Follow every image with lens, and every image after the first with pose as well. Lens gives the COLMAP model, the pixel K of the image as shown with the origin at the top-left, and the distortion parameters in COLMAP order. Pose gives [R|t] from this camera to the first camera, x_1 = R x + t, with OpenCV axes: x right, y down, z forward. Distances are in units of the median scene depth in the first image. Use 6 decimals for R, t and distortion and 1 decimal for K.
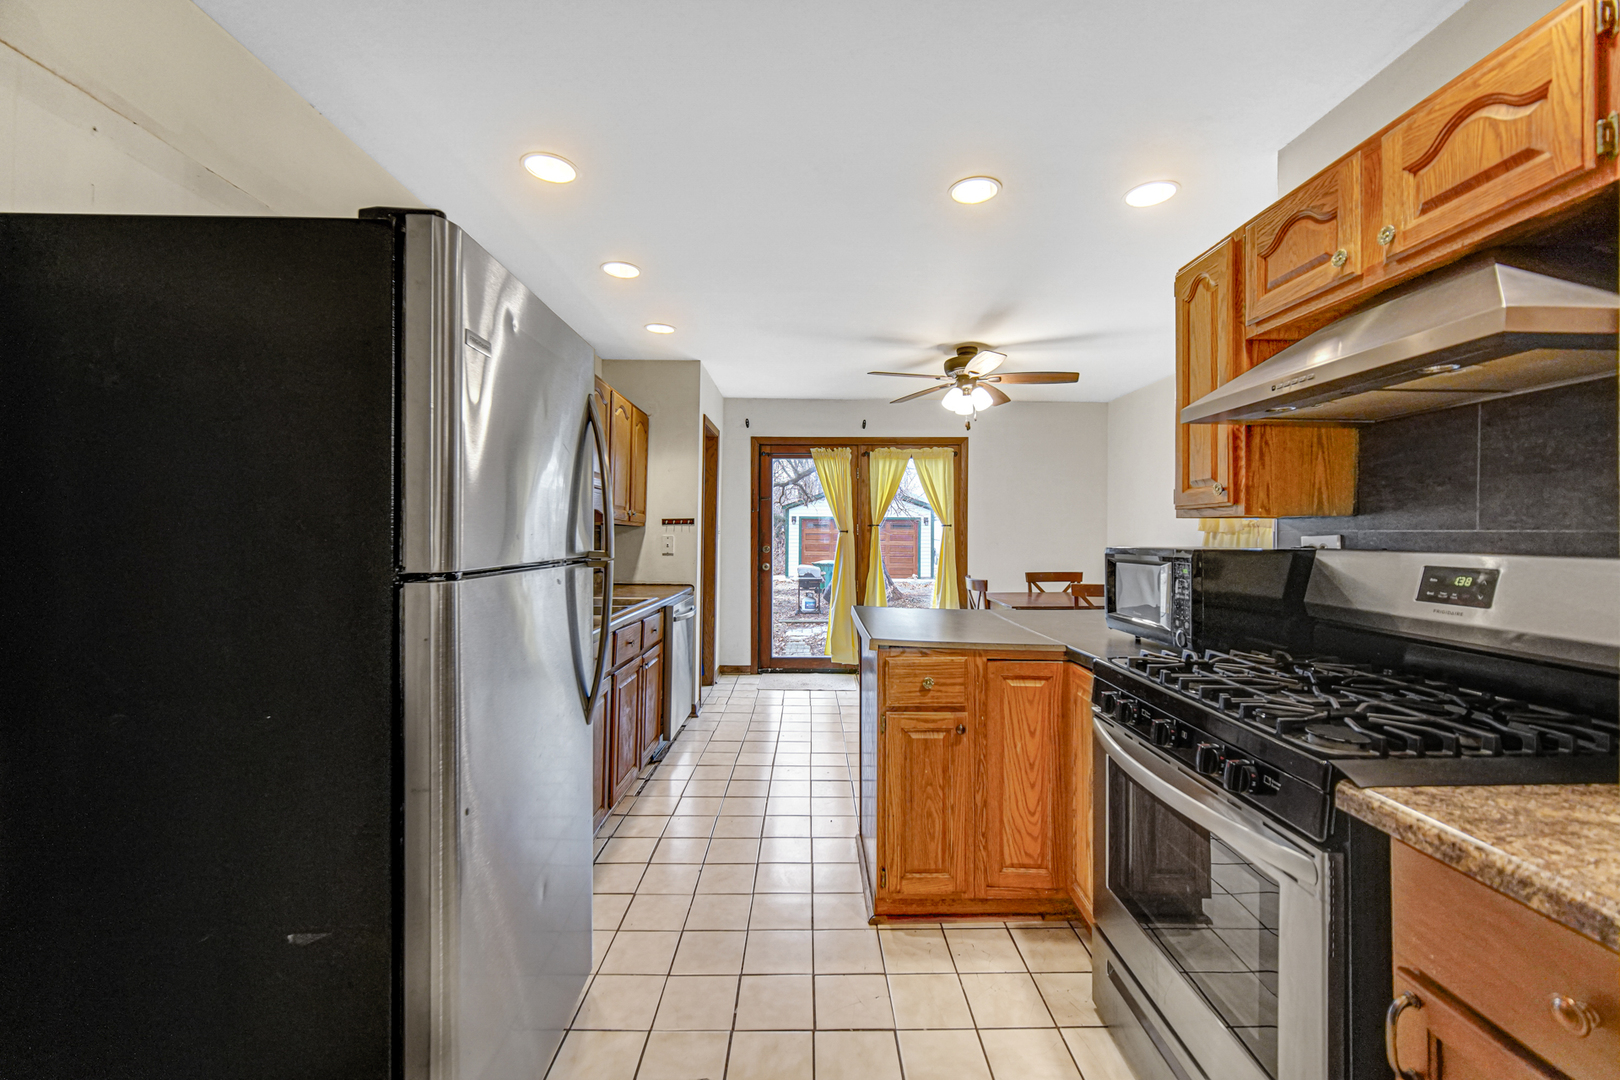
lens RADIAL K [[637.5, 0, 809.4], [0, 637.5, 535.2], [0, 0, 1]] dist [0.000201, -0.000016]
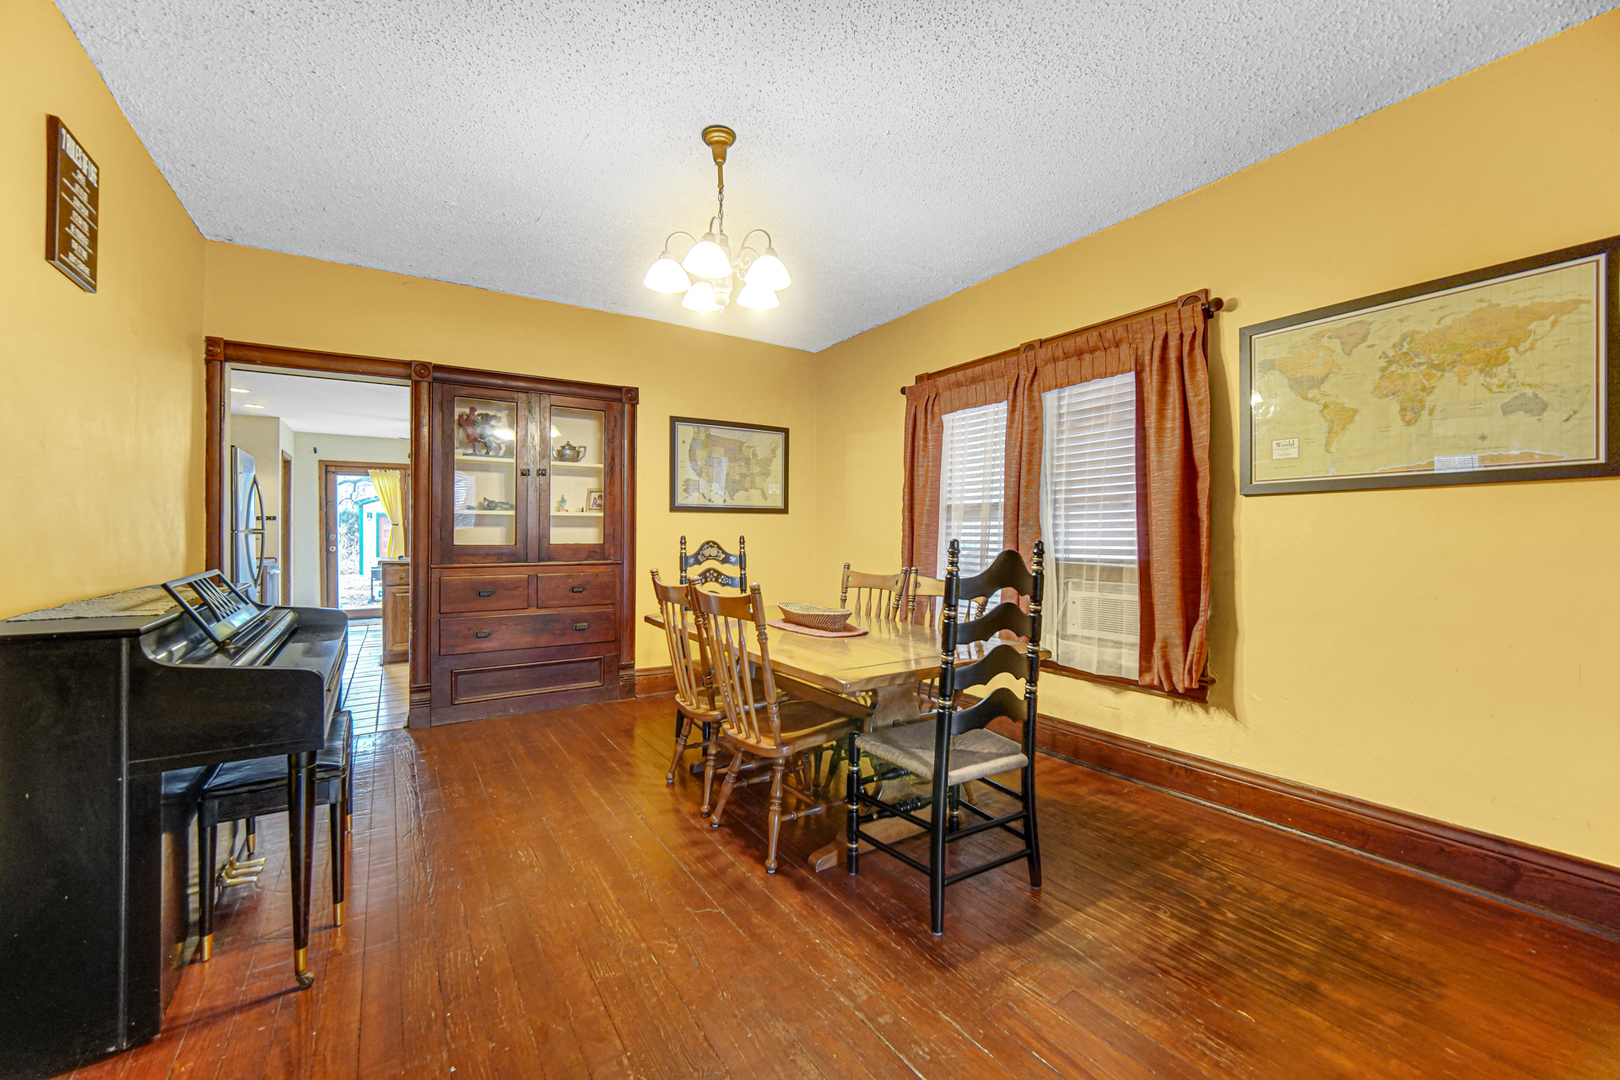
lens RADIAL K [[637.5, 0, 809.4], [0, 637.5, 535.2], [0, 0, 1]] dist [0.000201, -0.000016]
pose [[0.840812, -0.010352, 0.541228, 0.061580], [0.007762, 0.999945, 0.007068, 0.015965], [-0.541271, -0.001742, 0.840846, -0.833205]]
